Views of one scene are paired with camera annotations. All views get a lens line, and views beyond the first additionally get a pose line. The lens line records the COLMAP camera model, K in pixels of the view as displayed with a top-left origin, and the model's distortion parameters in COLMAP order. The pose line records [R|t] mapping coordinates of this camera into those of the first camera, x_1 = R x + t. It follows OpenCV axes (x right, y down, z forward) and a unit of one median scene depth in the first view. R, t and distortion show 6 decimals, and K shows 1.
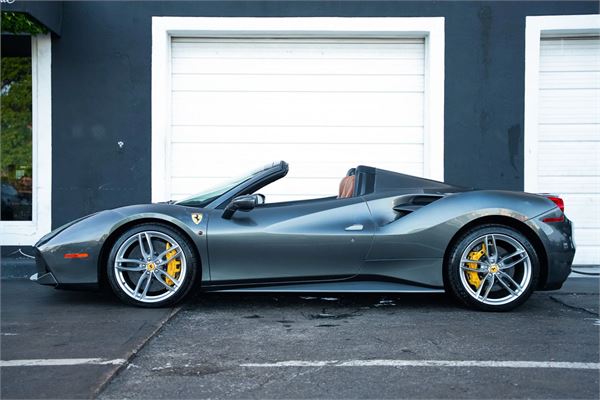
lens RADIAL K [[772.1, 0, 301.8], [0, 772.1, 205.7], [0, 0, 1]] dist [0.098262, 0.000000]
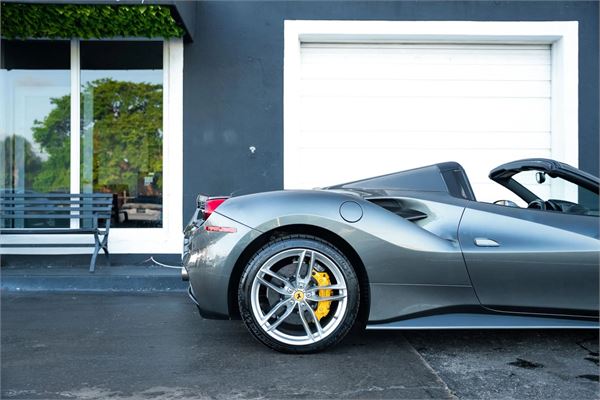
lens RADIAL K [[617.4, 0, 341.5], [0, 617.4, 207.4], [0, 0, 1]] dist [-0.023110, 0.000000]
pose [[0.999858, -0.004201, 0.016294, -0.229698], [0.004239, 0.999988, -0.002308, -0.006516], [-0.016284, 0.002377, 0.999865, 0.378925]]
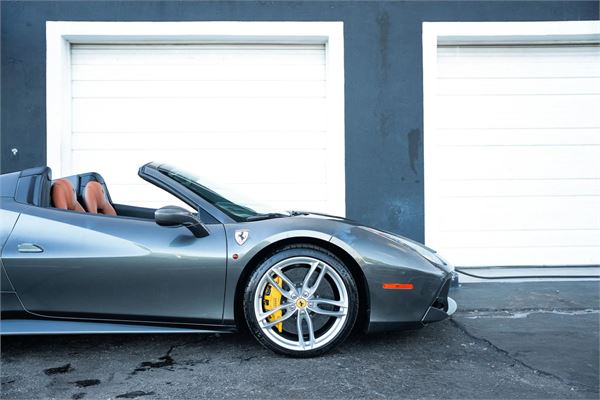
lens RADIAL K [[617.4, 0, 279.9], [0, 617.4, 205.7], [0, 0, 1]] dist [-0.023110, 0.000000]
pose [[0.999227, -0.011144, 0.037697, 0.120391], [0.011211, 0.999936, -0.001567, -0.010322], [-0.037677, 0.001988, 0.999288, 0.370187]]
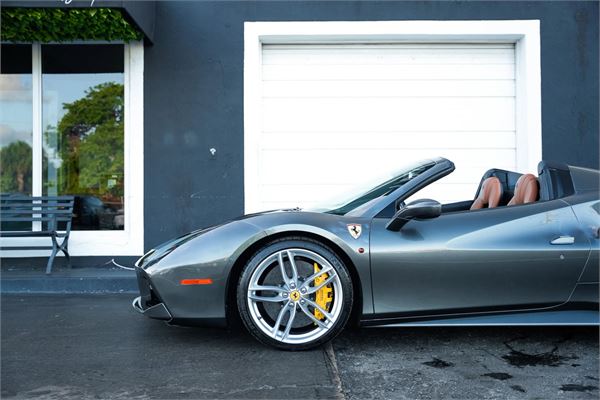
lens RADIAL K [[617.4, 0, 328.4], [0, 617.4, 207.6], [0, 0, 1]] dist [-0.023110, 0.000000]
pose [[0.999943, -0.010479, 0.001932, -0.154348], [0.010493, 0.999917, -0.007435, -0.001397], [-0.001854, 0.007455, 0.999970, 0.382518]]
